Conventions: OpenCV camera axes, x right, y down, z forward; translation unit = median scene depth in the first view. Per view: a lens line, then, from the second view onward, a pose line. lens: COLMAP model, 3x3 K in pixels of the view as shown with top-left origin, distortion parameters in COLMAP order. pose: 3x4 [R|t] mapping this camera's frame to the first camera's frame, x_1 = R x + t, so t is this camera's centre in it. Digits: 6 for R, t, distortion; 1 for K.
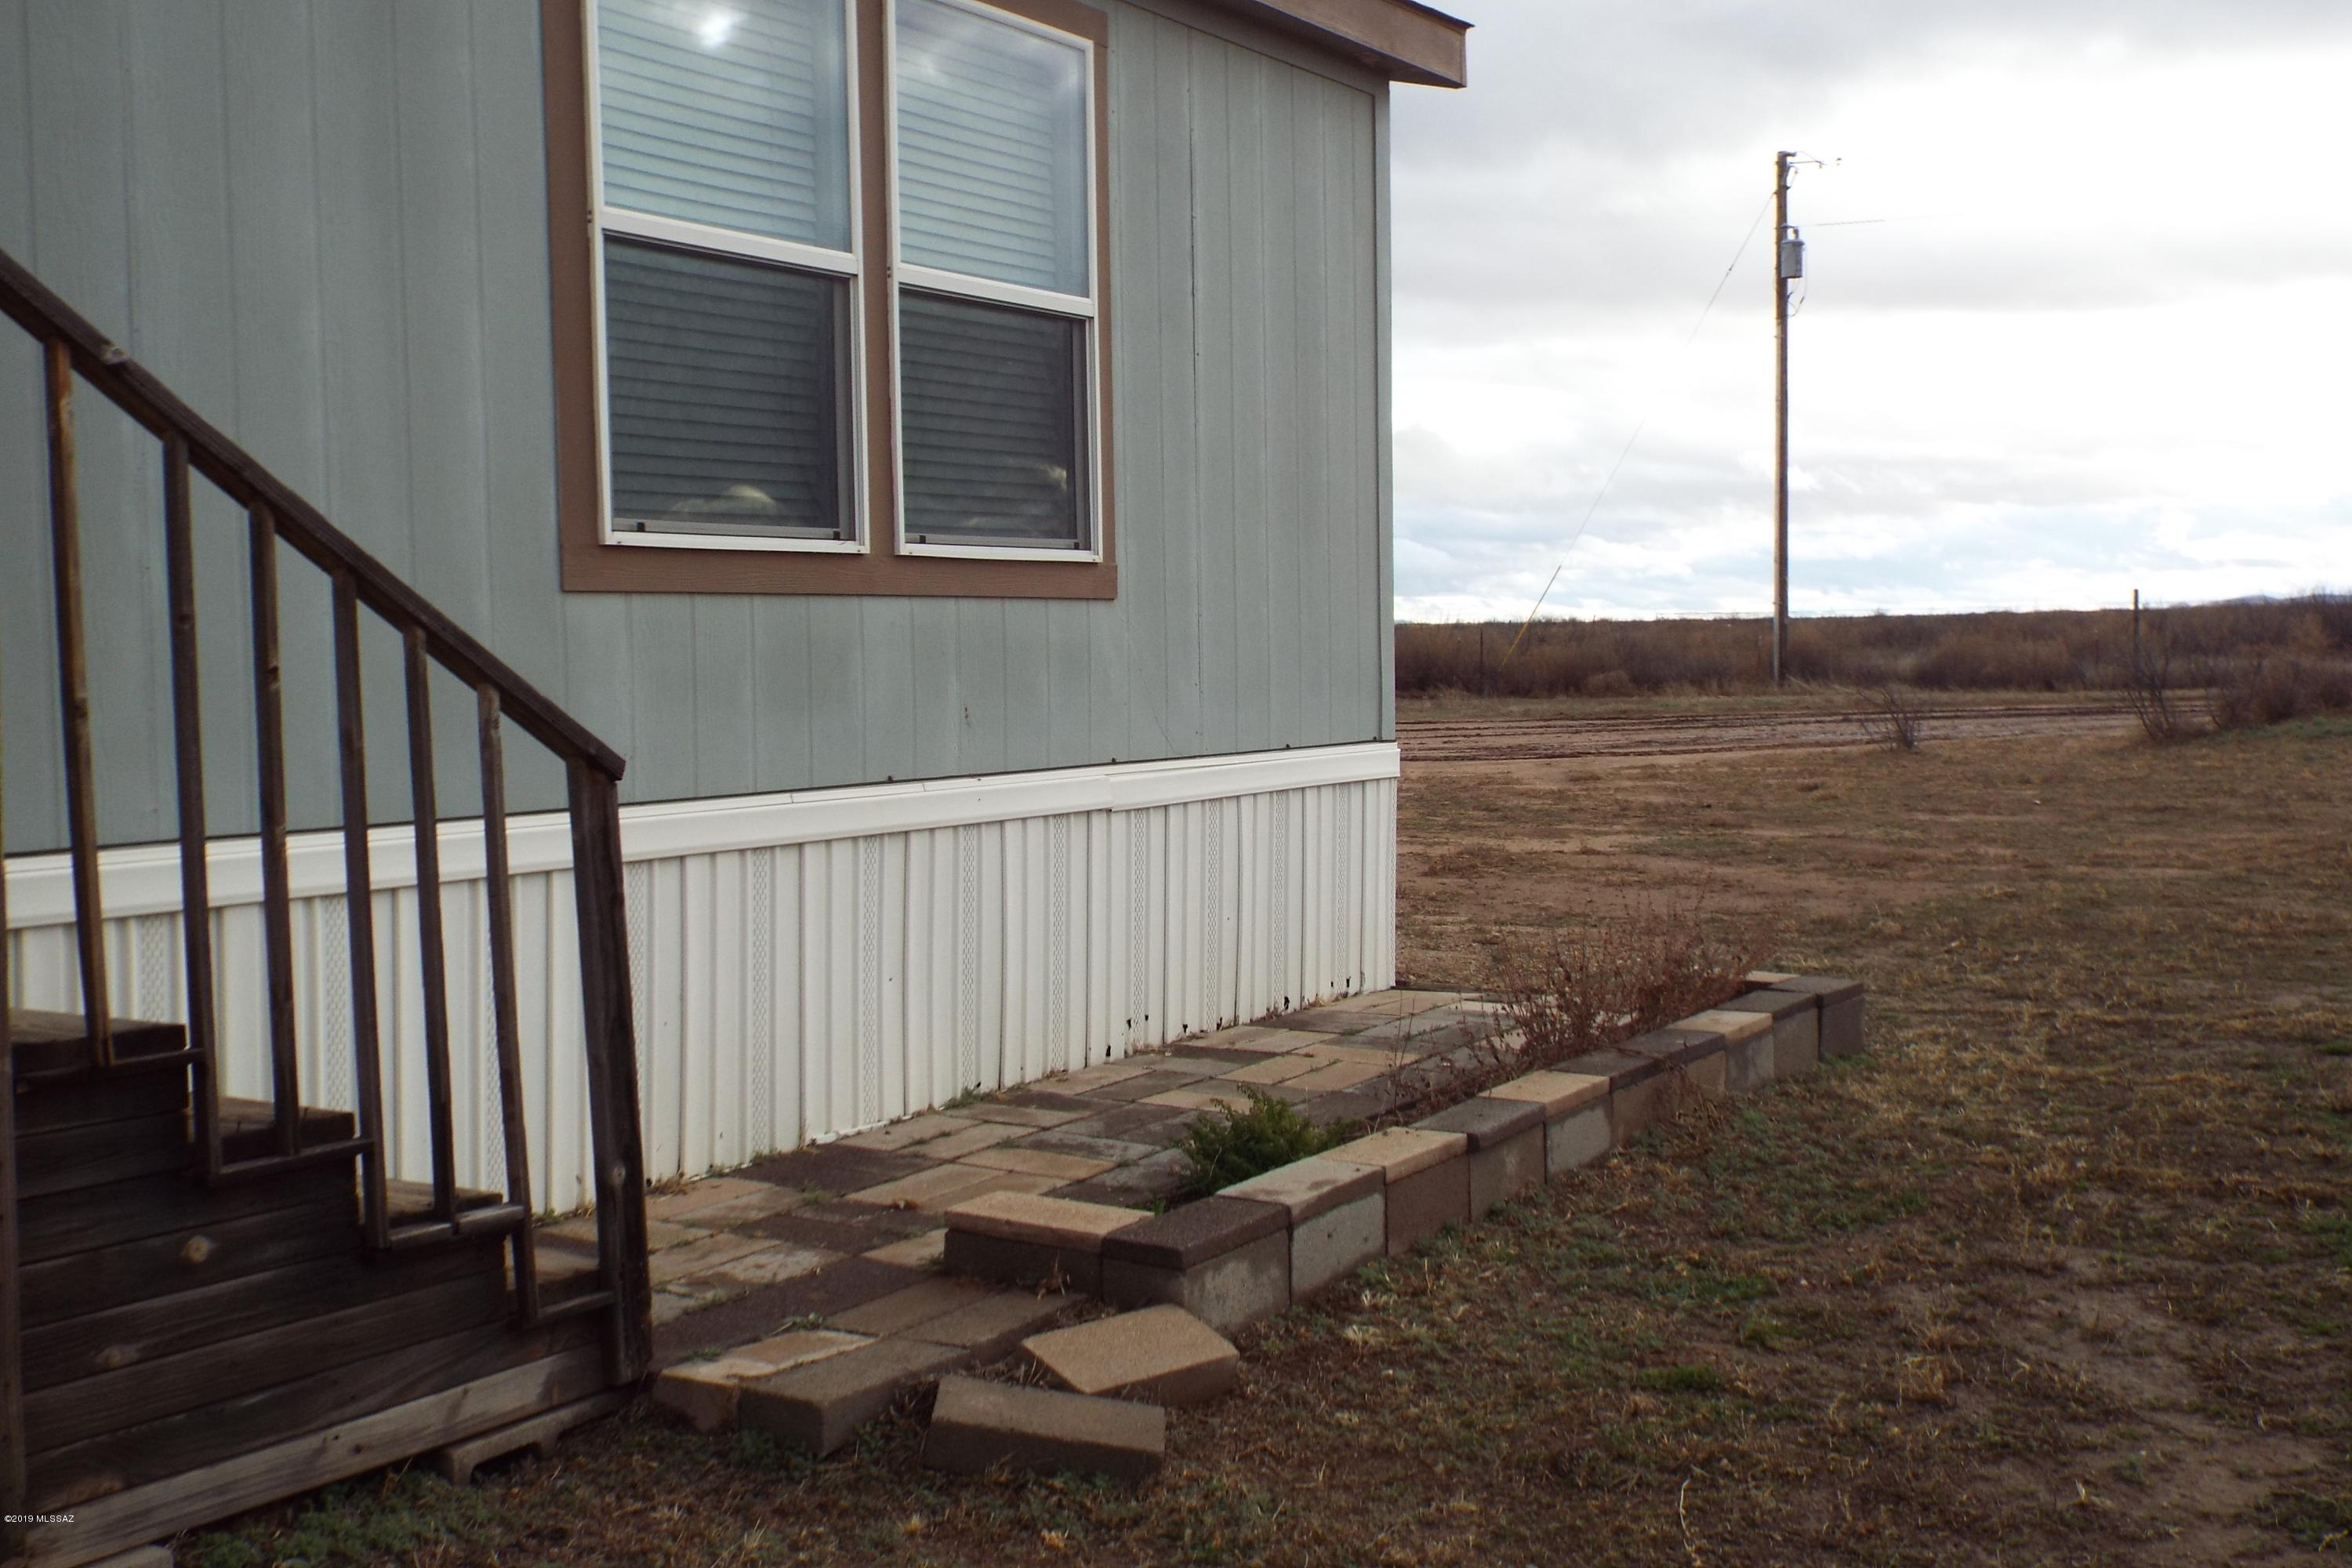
lens RADIAL K [[2360.5, 0, 1176.0], [0, 2360.5, 784.0], [0, 0, 1]] dist [0.035154, -0.018613]
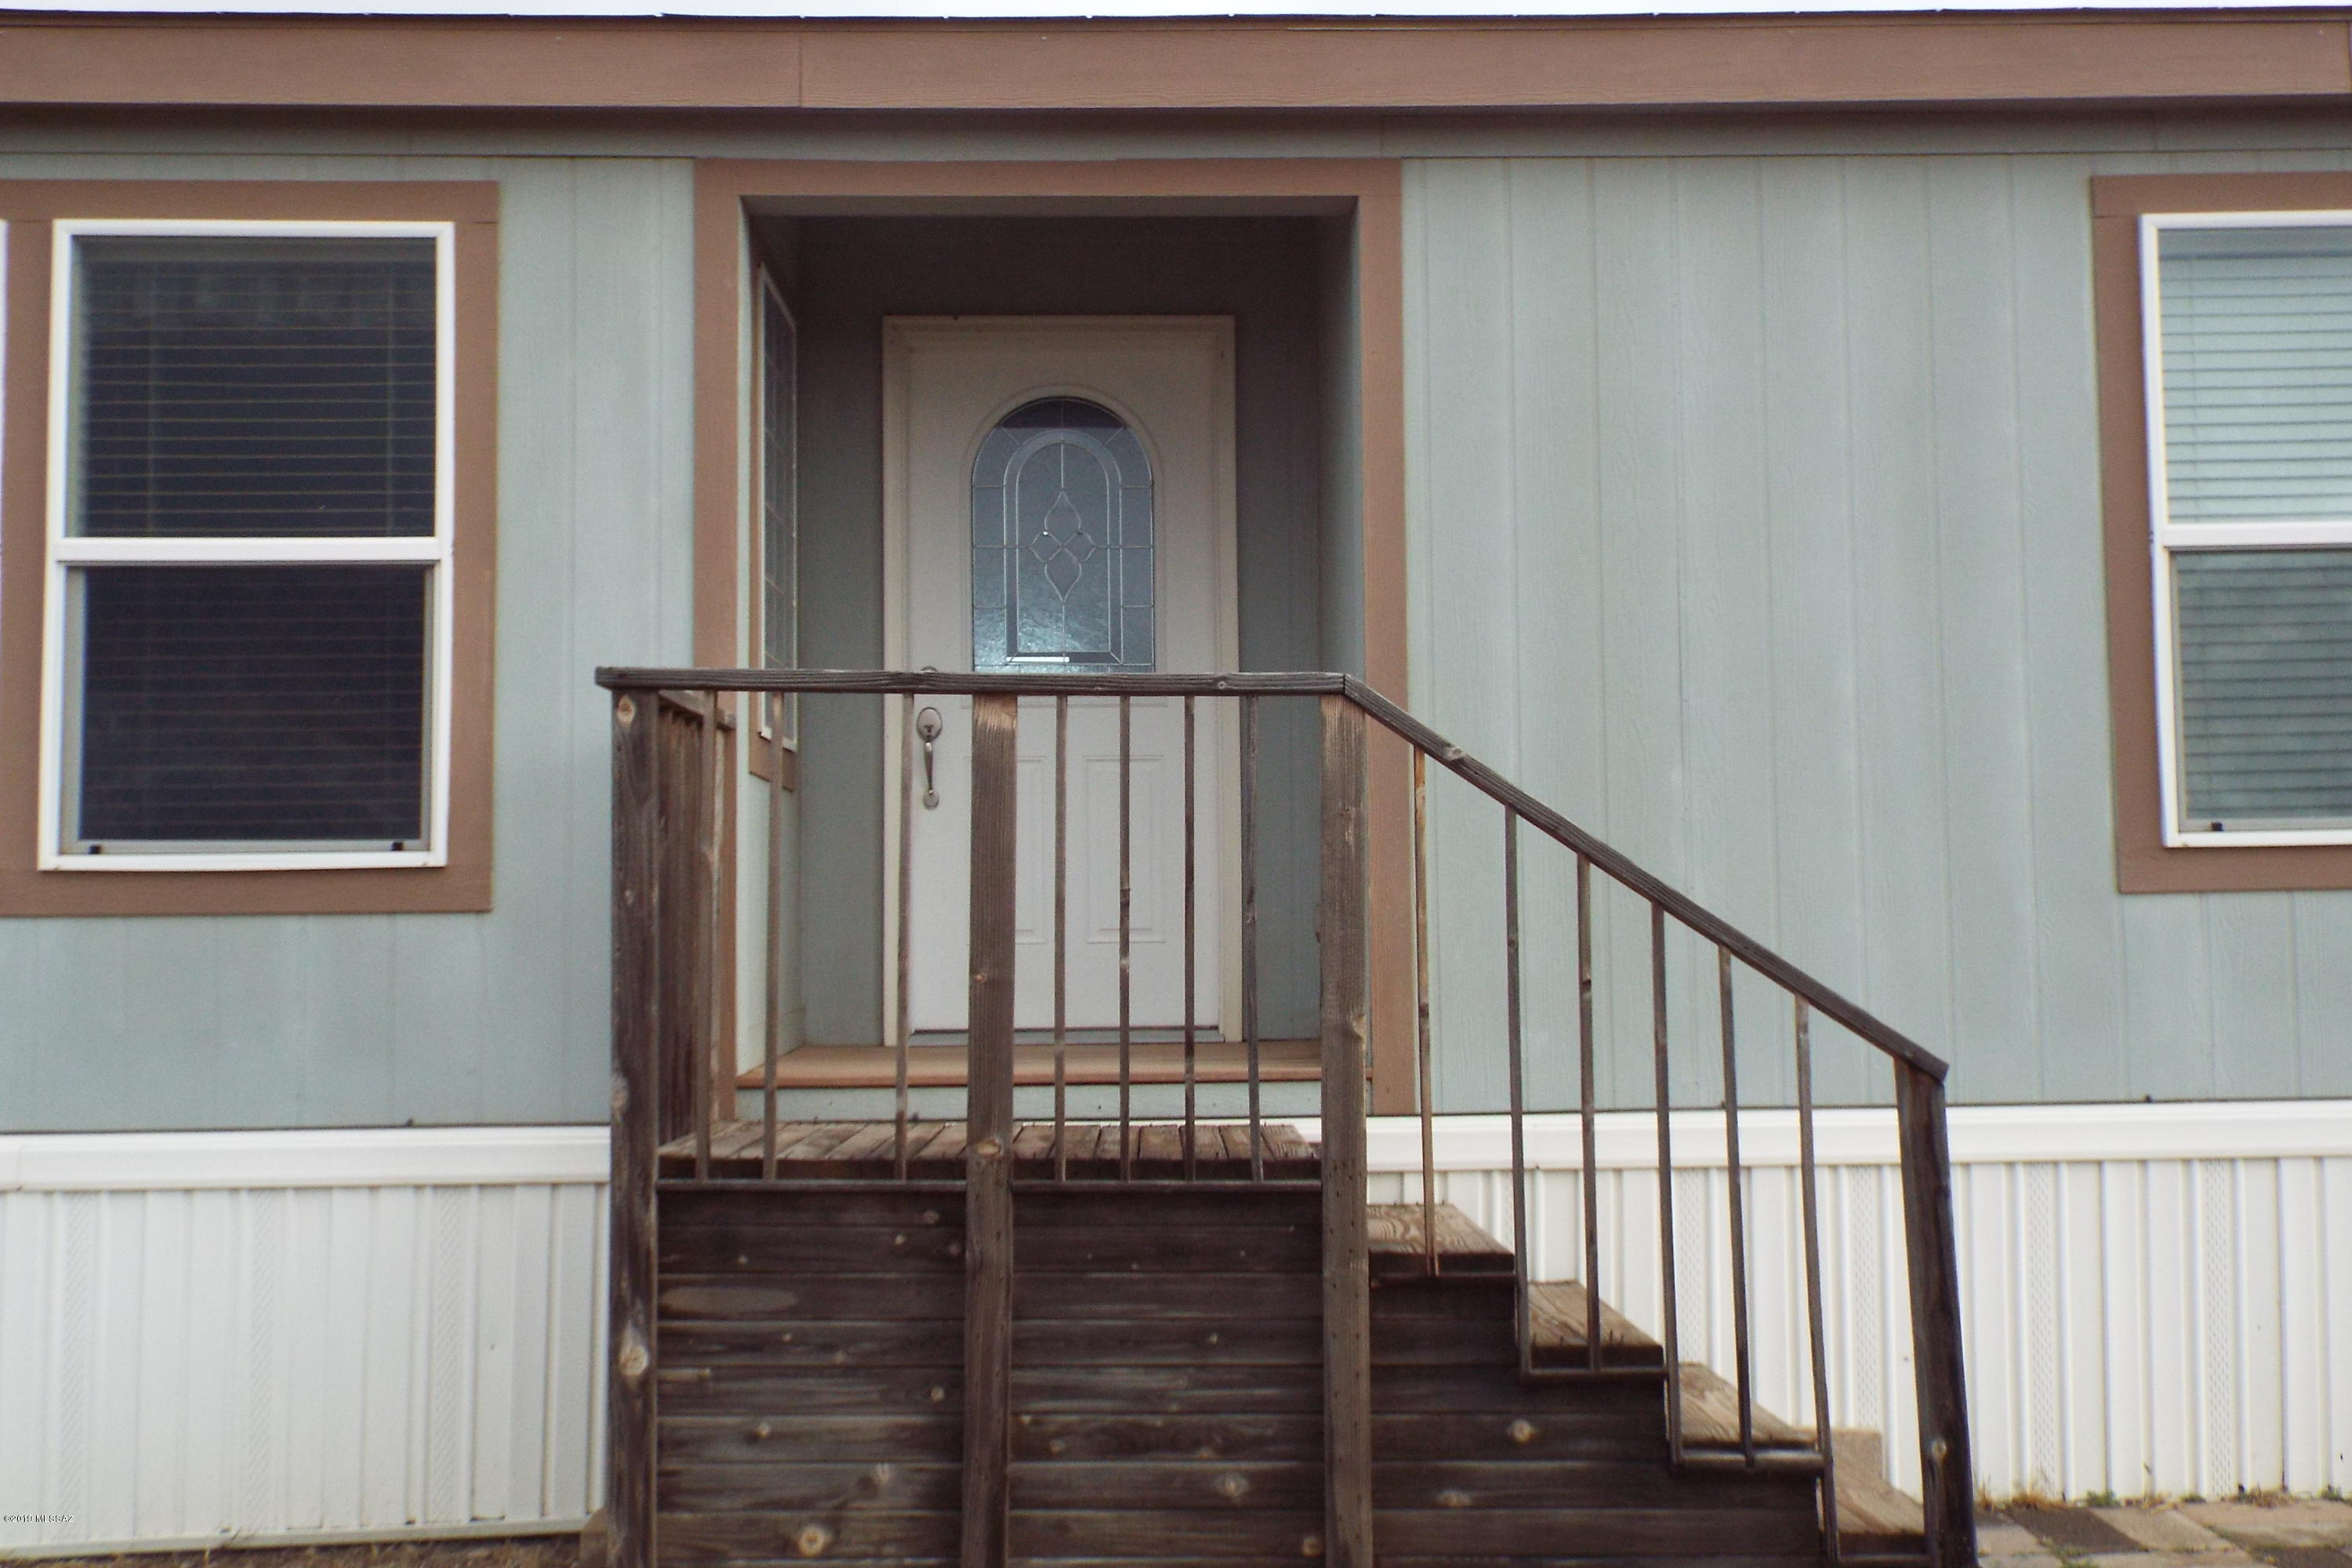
lens RADIAL K [[2402.9, 0, 1167.0], [0, 2402.9, 747.0], [0, 0, 1]] dist [-0.013218, 0.225977]
pose [[0.568553, -0.052584, -0.820964, 0.462661], [-0.035610, 0.995446, -0.088422, -0.043389], [0.821875, 0.079507, 0.564092, 0.050384]]
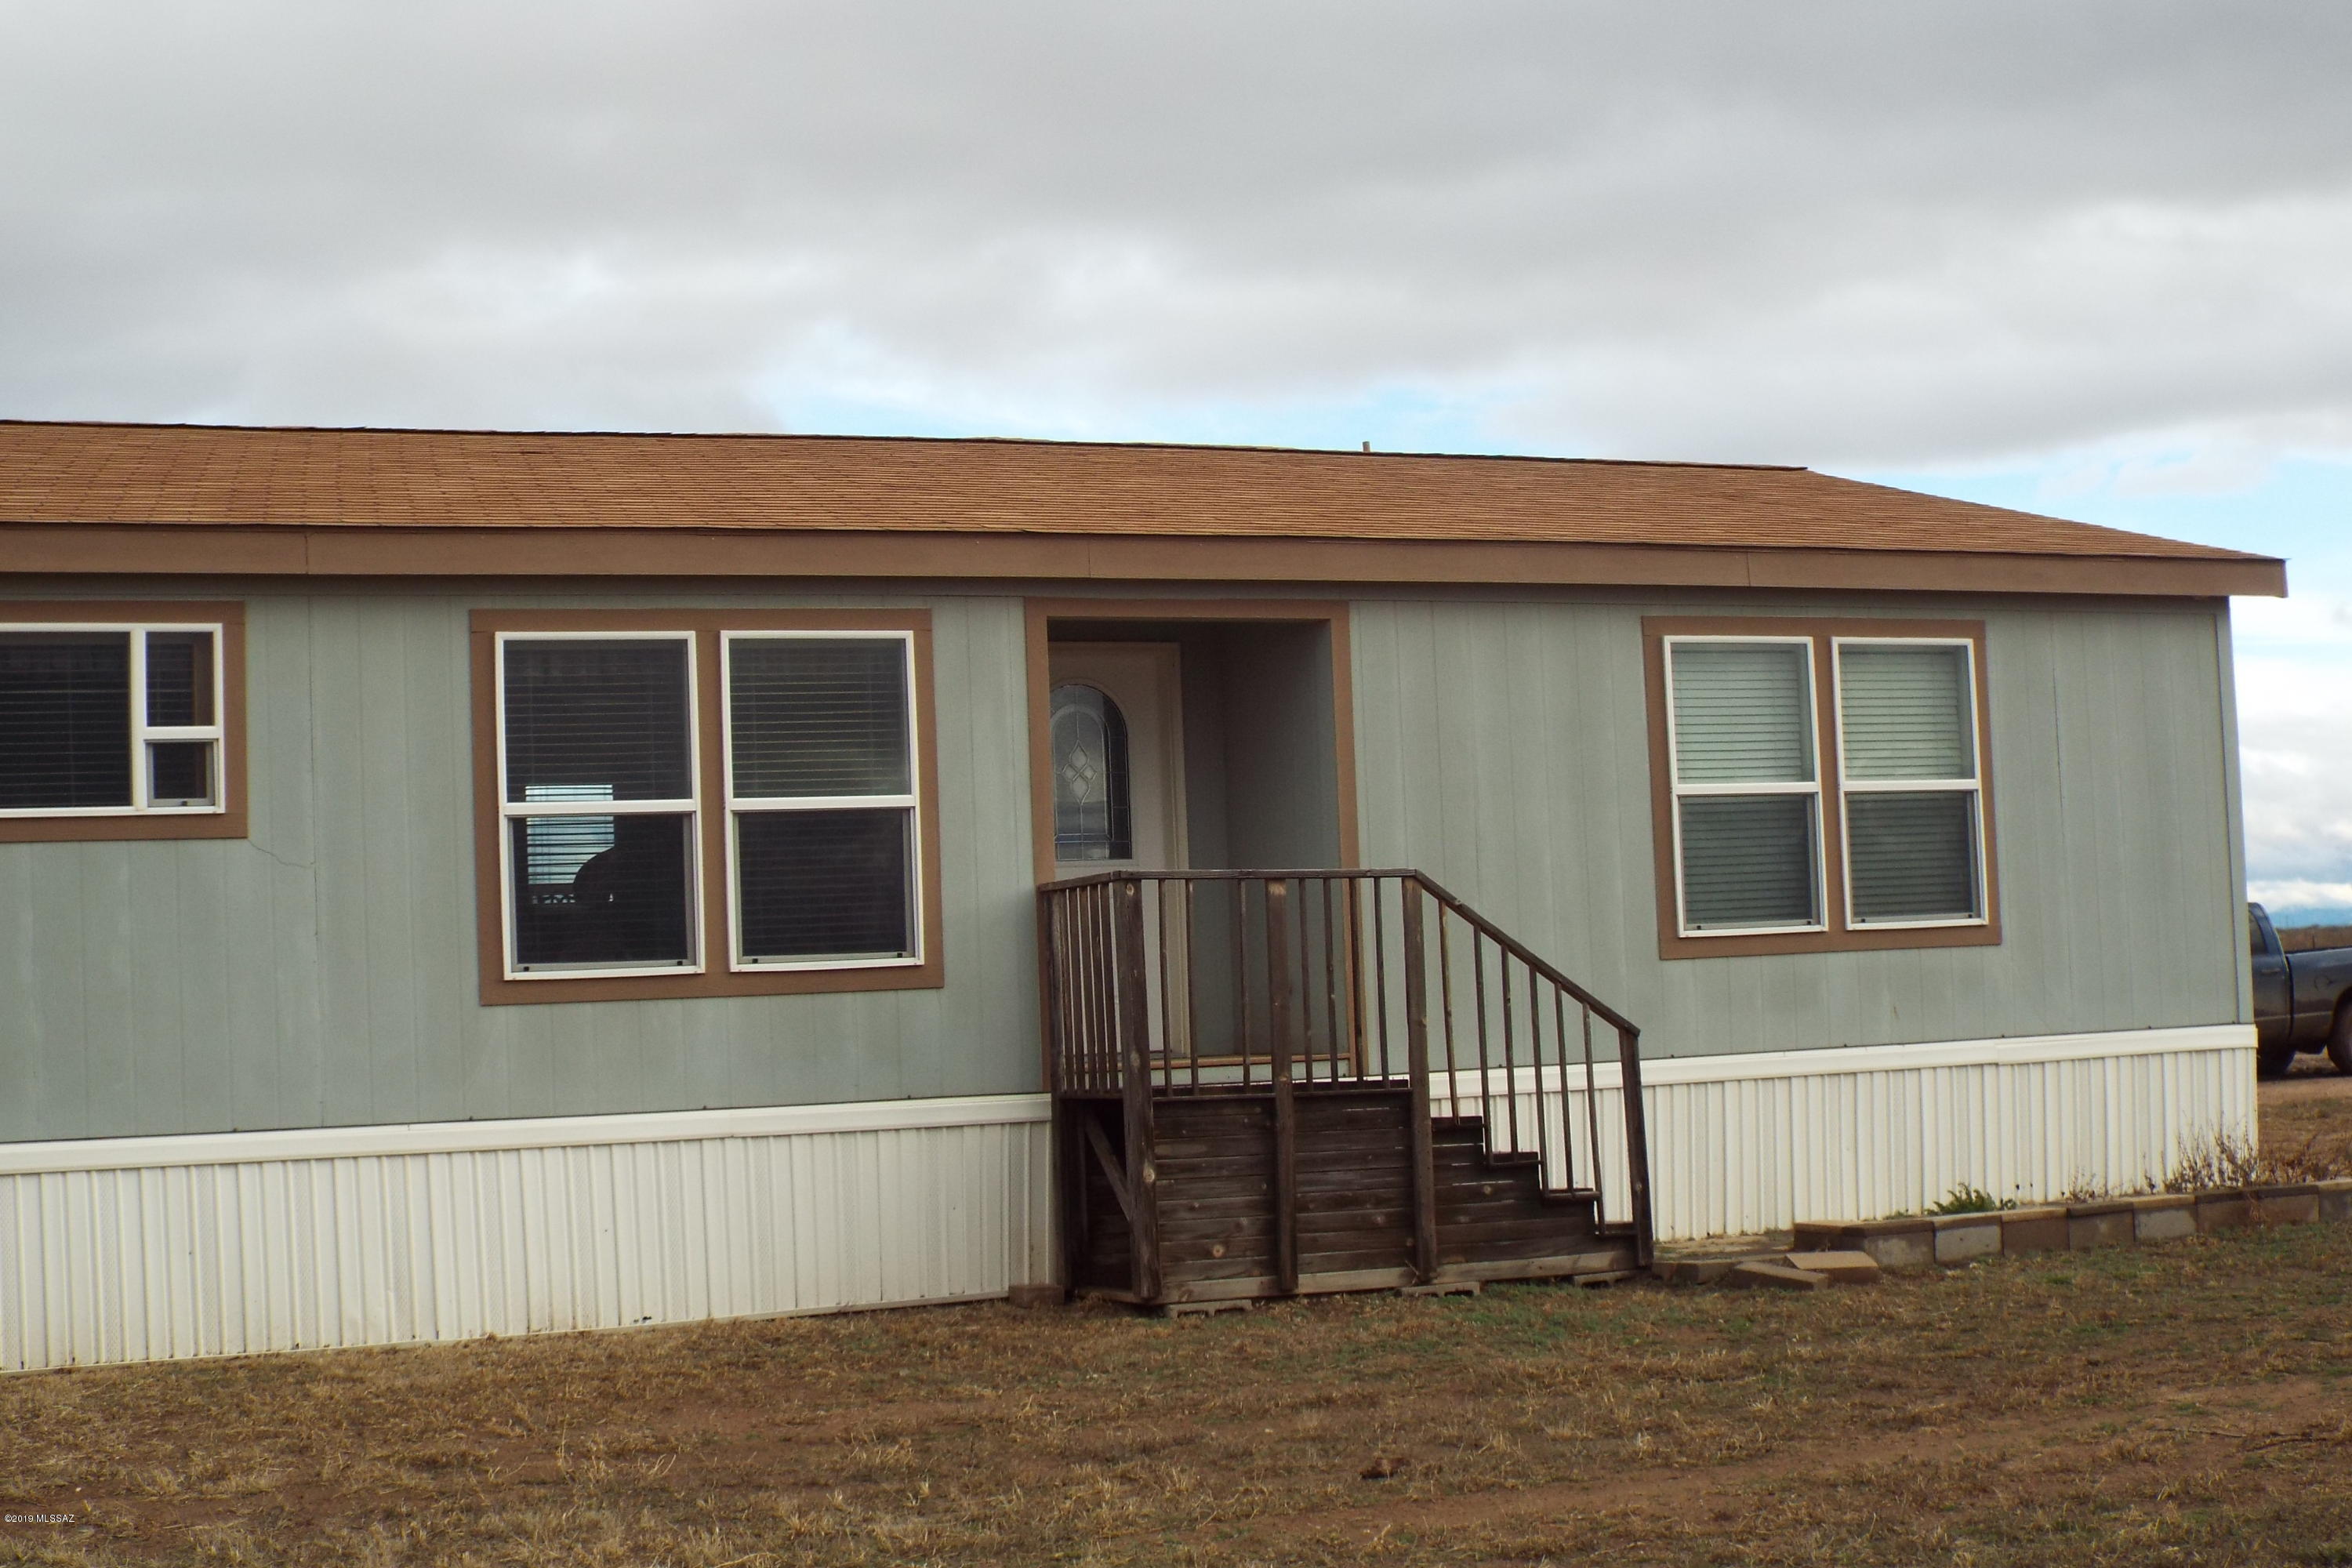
lens RADIAL K [[3742.0, 0, 1176.0], [0, 3742.0, 784.0], [0, 0, 1]] dist [0.215019, 0.002654]
pose [[0.852333, -0.051987, -0.520410, 1.444400], [0.005200, 0.995841, -0.090964, 0.088140], [0.522974, 0.074825, 0.849058, -2.707257]]
